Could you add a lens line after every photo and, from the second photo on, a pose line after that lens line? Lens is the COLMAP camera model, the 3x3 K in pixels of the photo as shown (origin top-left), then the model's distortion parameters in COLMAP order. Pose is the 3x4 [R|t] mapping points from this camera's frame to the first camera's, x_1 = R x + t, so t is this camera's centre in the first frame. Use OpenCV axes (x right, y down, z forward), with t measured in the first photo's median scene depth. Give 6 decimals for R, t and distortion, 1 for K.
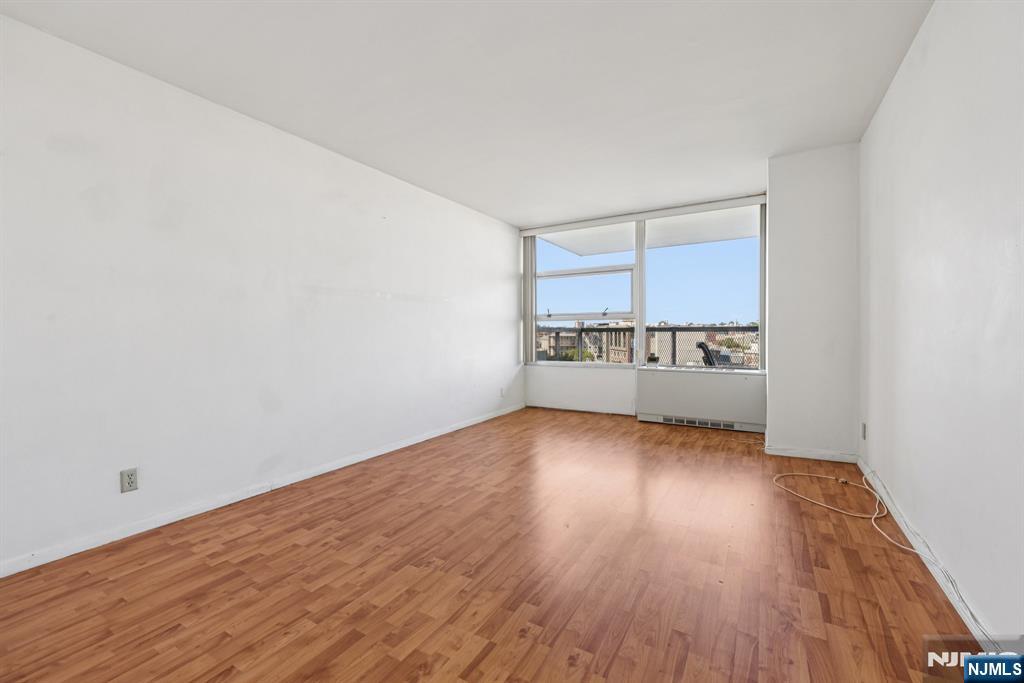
lens RADIAL K [[430.6, 0, 514.9], [0, 430.6, 332.6], [0, 0, 1]] dist [0.002690, 0.000256]
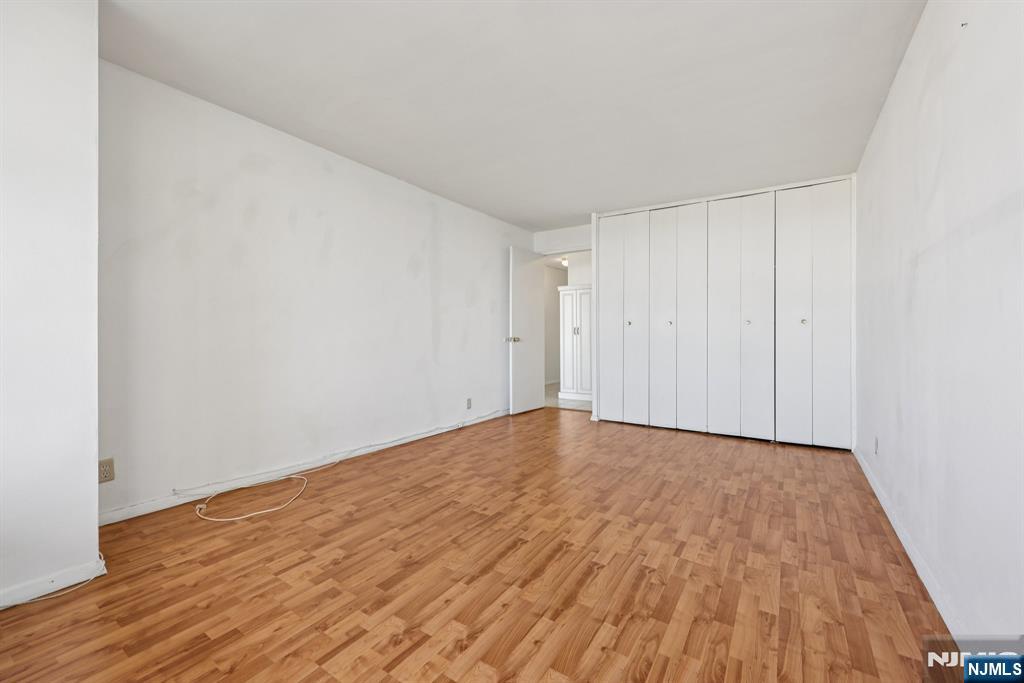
lens RADIAL K [[430.6, 0, 514.9], [0, 430.6, 332.6], [0, 0, 1]] dist [0.002690, 0.000256]
pose [[-0.999026, 0.005836, 0.043749, 0.098167], [0.005705, 0.999979, -0.003115, 0.002882], [-0.043766, -0.002862, -0.999038, 1.913229]]
